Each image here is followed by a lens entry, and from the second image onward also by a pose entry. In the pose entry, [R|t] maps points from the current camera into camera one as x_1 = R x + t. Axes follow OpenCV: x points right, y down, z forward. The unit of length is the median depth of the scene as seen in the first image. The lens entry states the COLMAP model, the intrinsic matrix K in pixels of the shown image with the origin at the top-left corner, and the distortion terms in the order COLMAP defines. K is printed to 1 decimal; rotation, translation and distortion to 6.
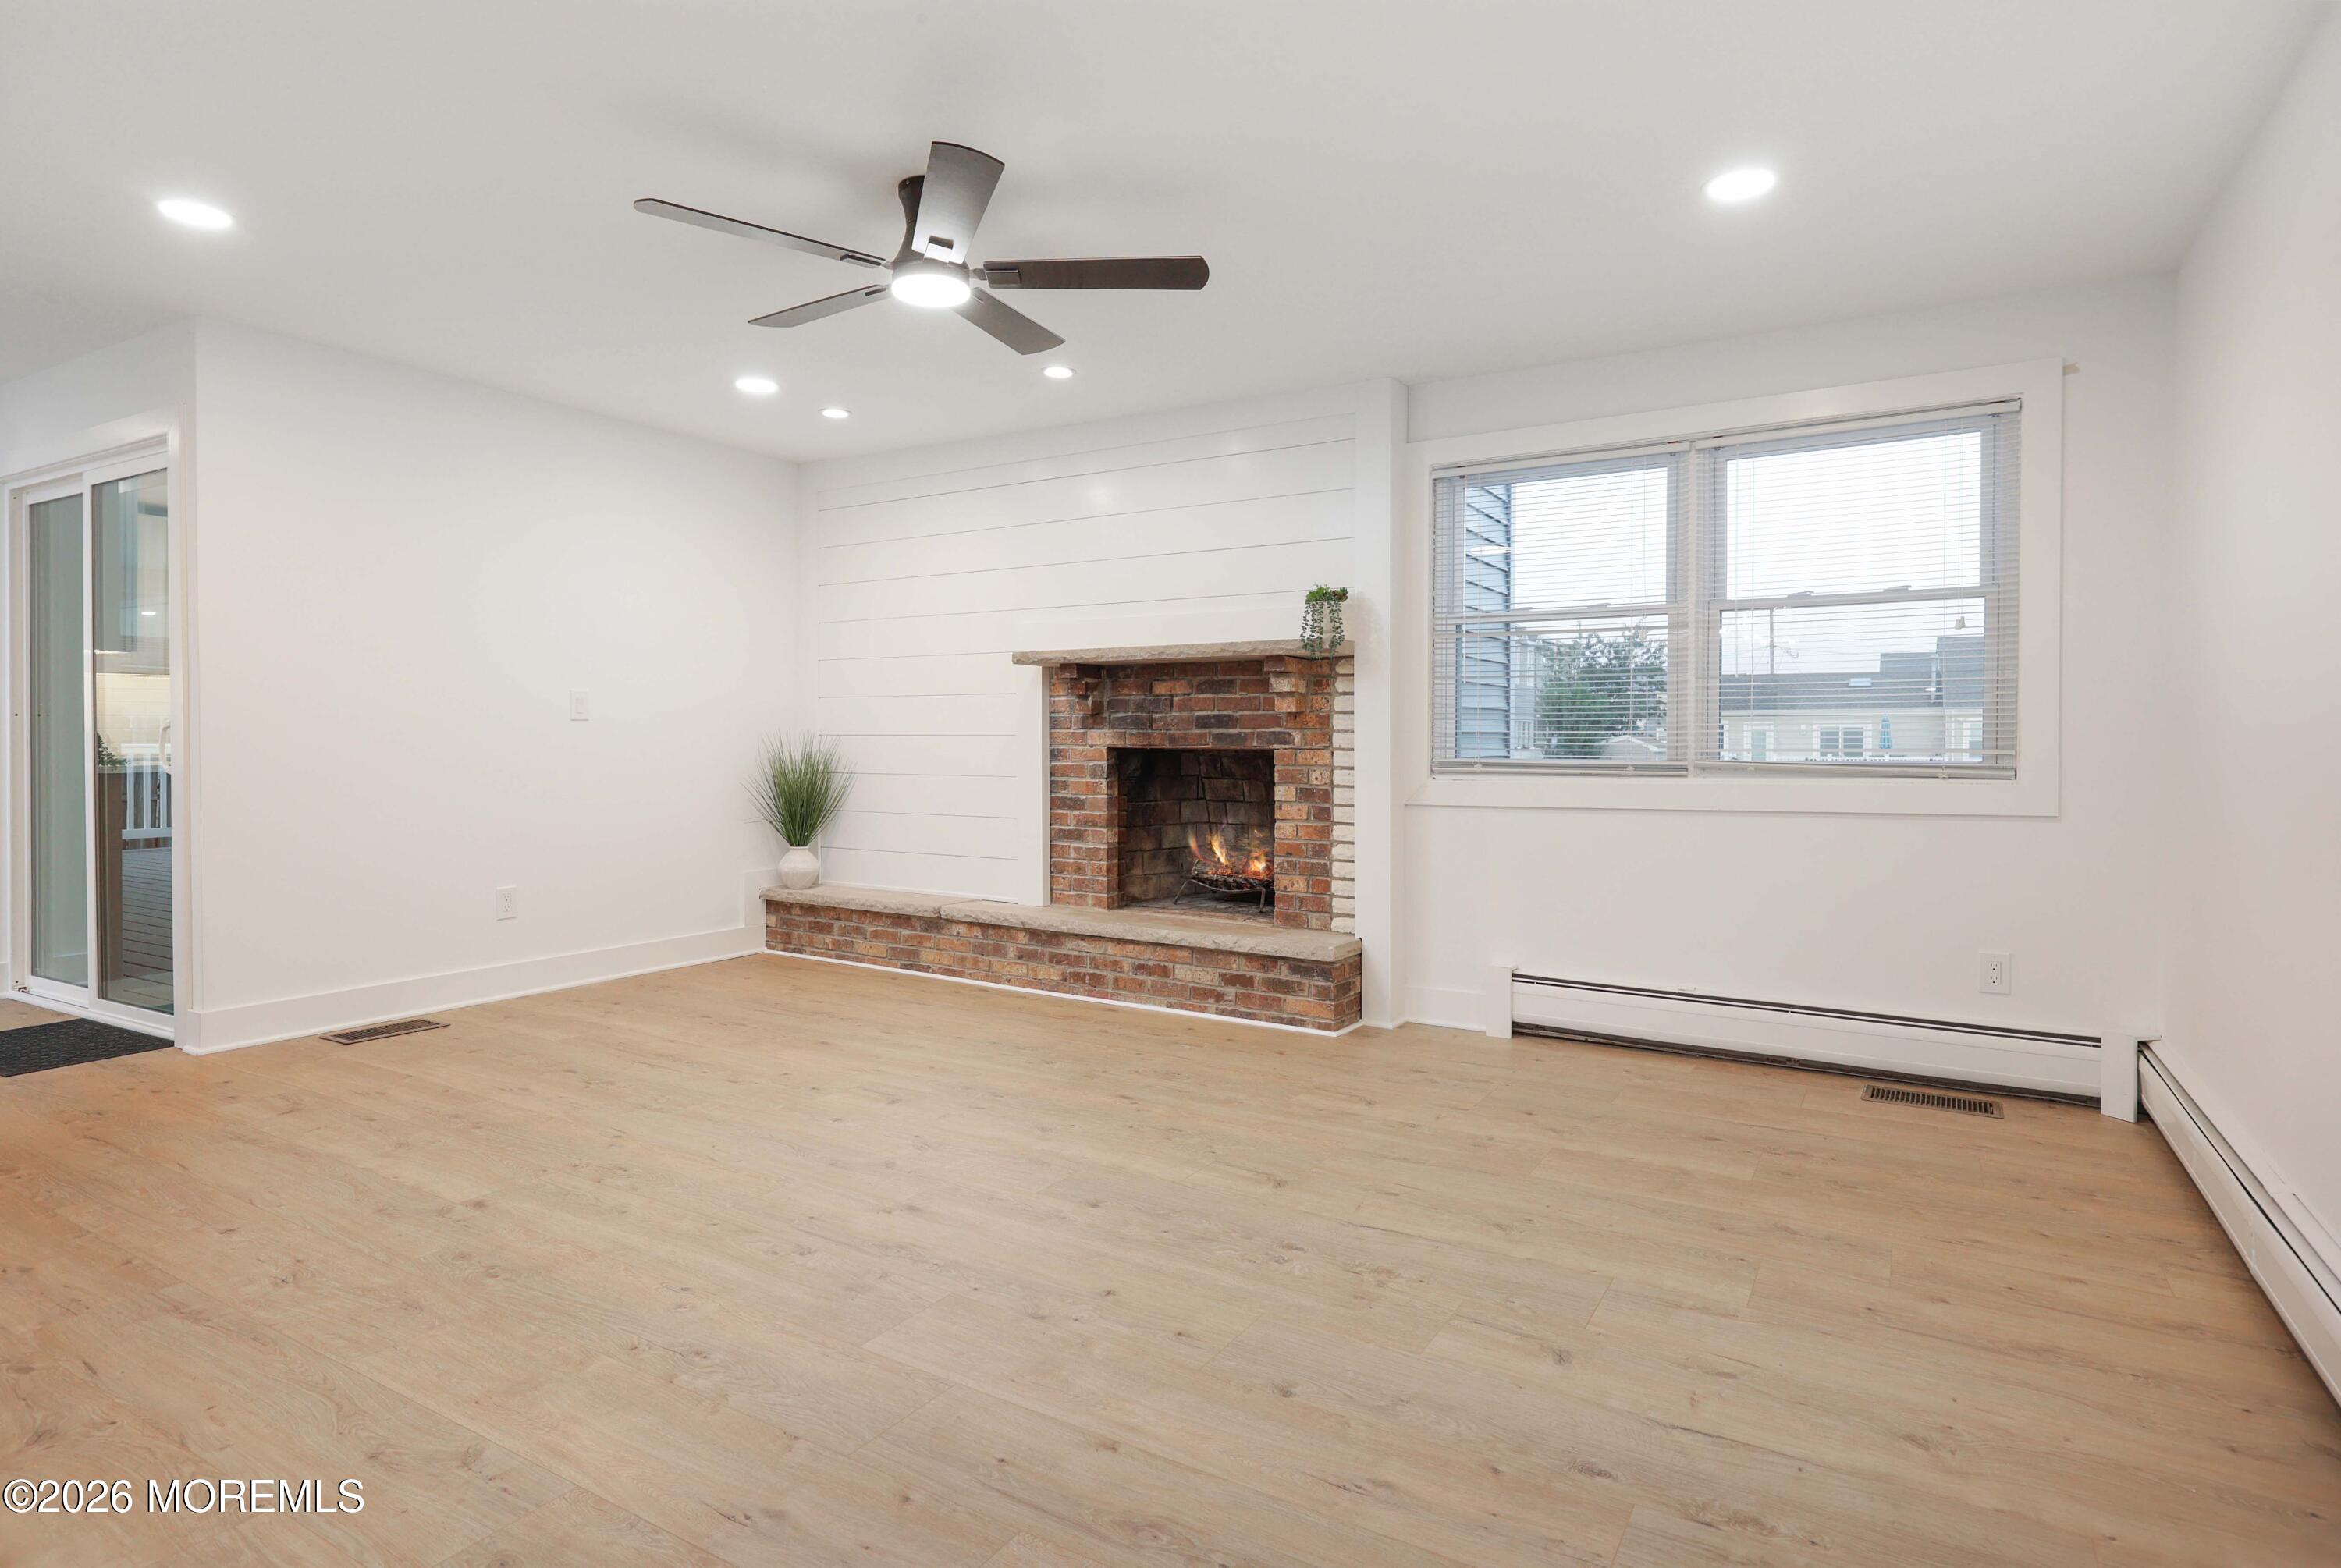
lens RADIAL K [[1234.7, 0, 1183.5], [0, 1234.7, 739.4], [0, 0, 1]] dist [-0.000711, 0.000965]
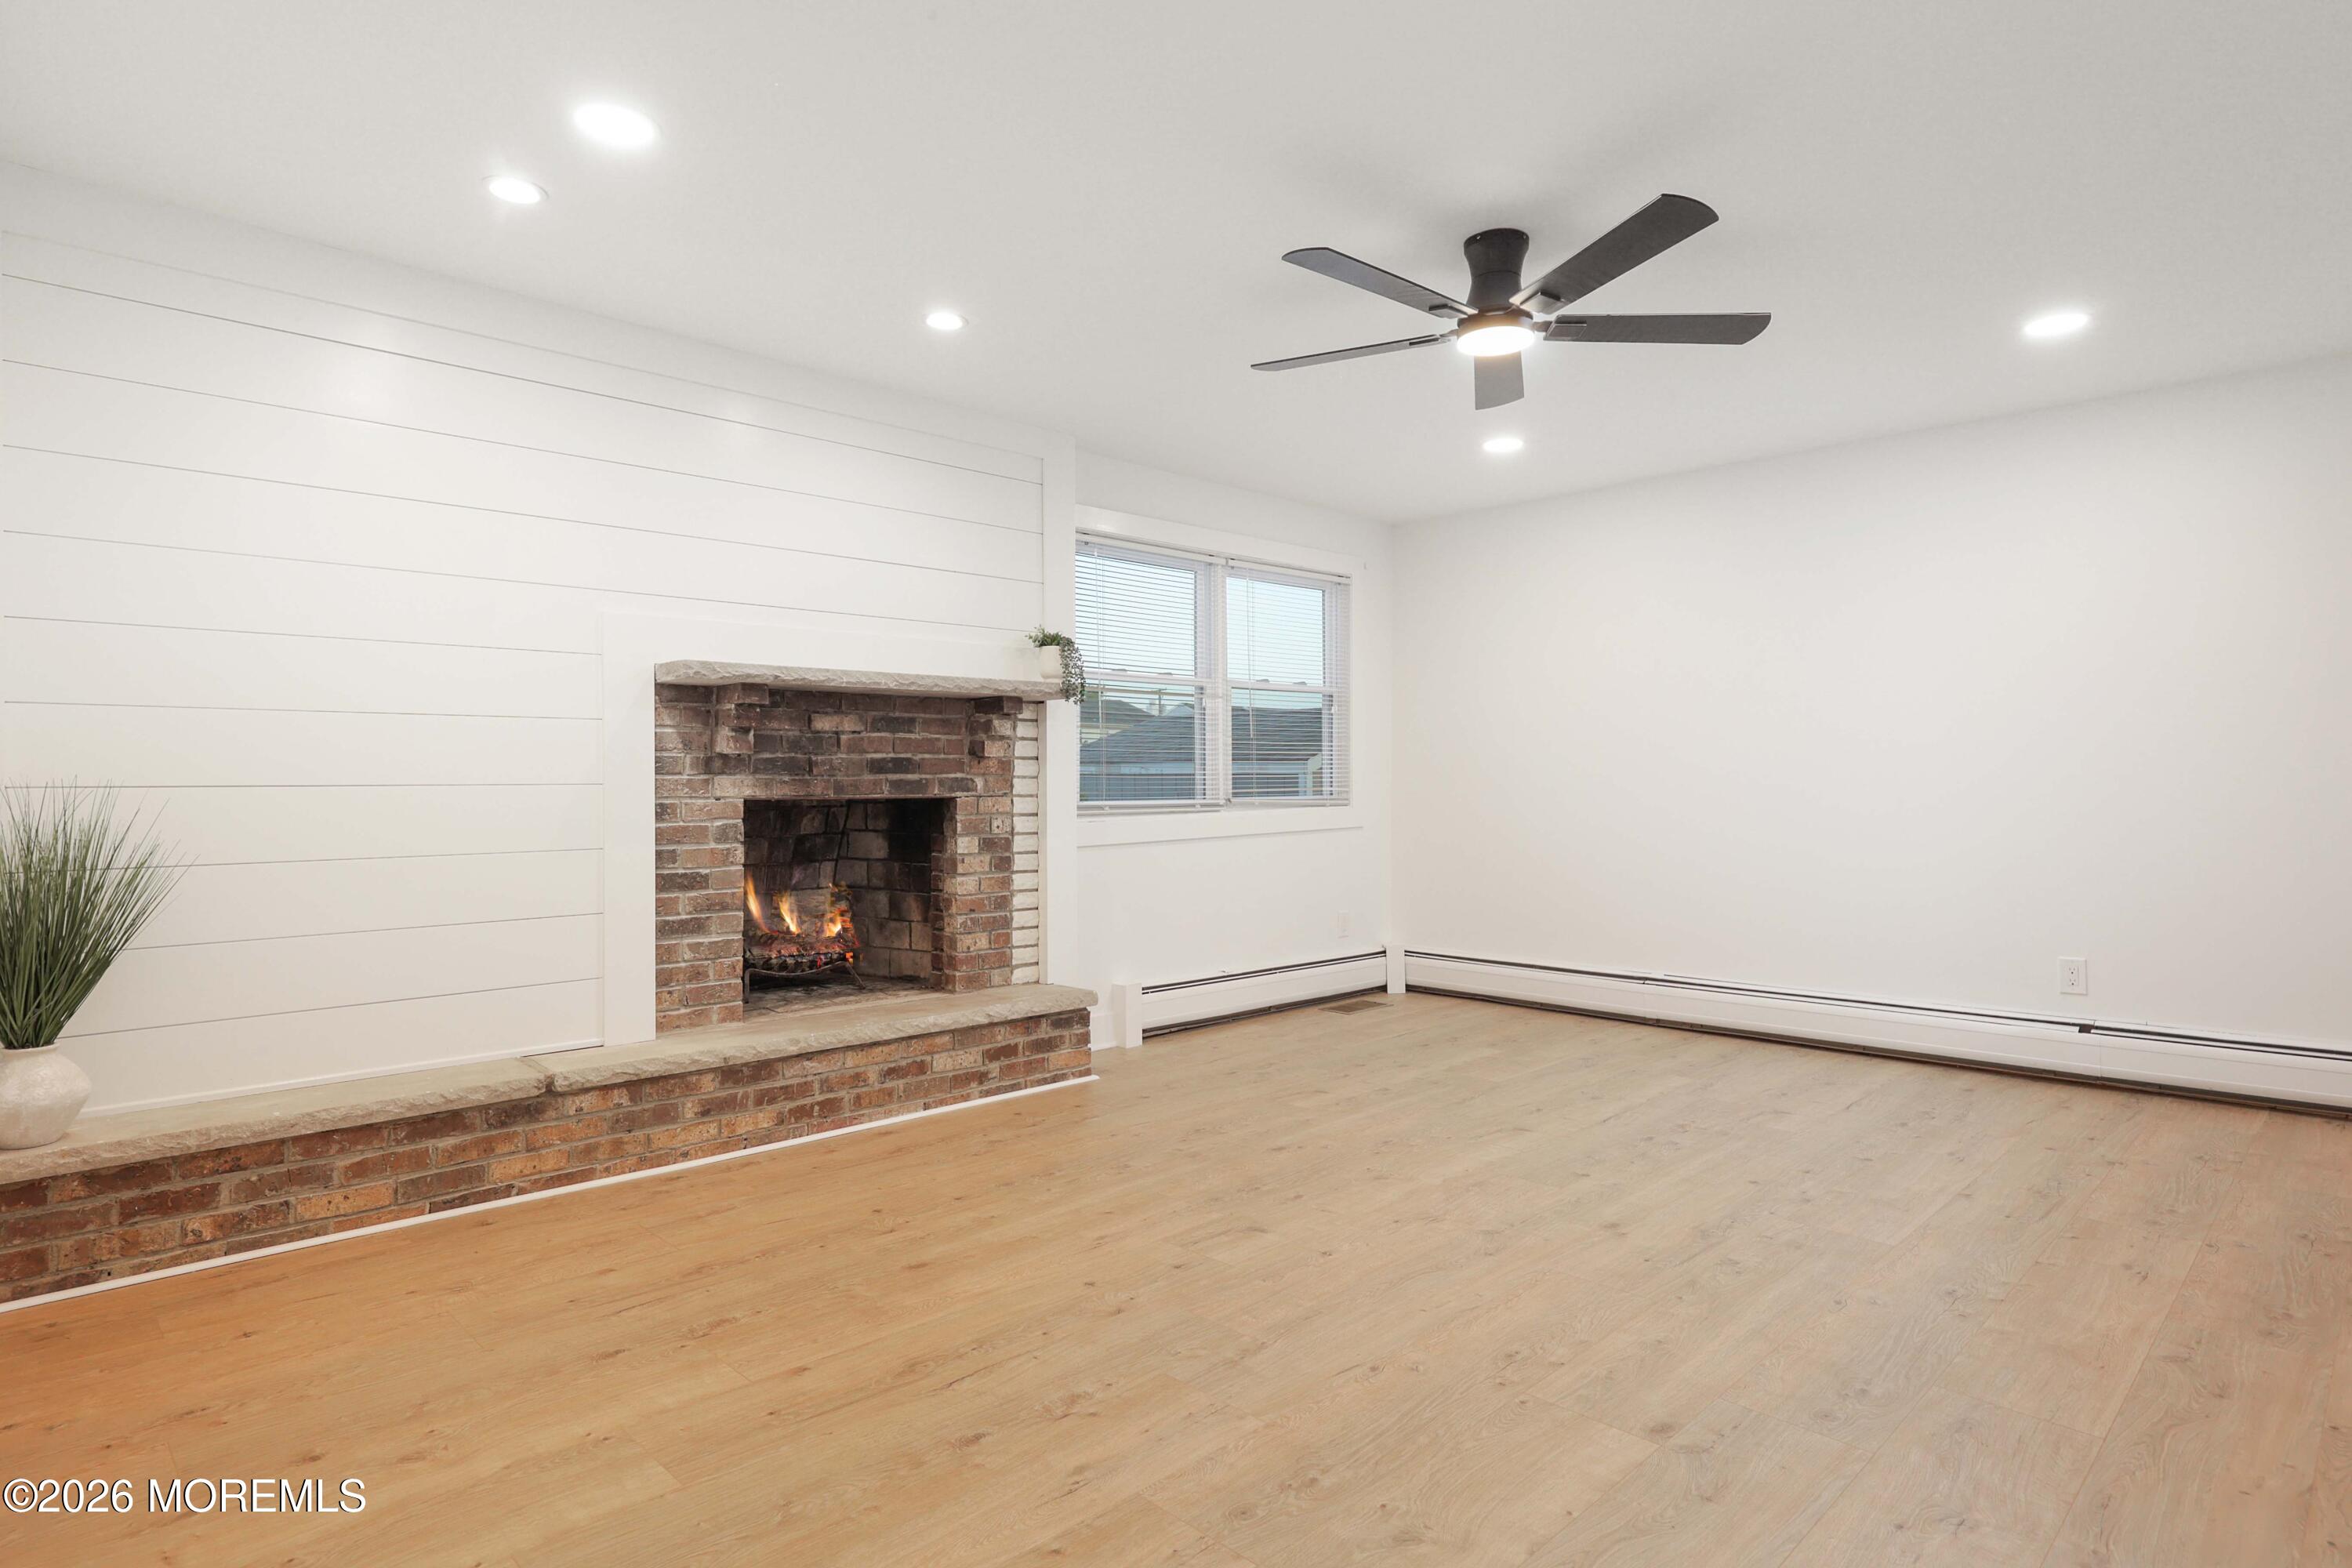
lens RADIAL K [[1240.7, 0, 1164.0], [0, 1240.7, 775.8], [0, 0, 1]] dist [-0.000711, 0.000965]
pose [[0.262316, -0.001152, 0.964981, -0.770908], [0.006231, 0.999980, -0.000500, -0.006342], [-0.964962, 0.006144, 0.262318, 0.619584]]
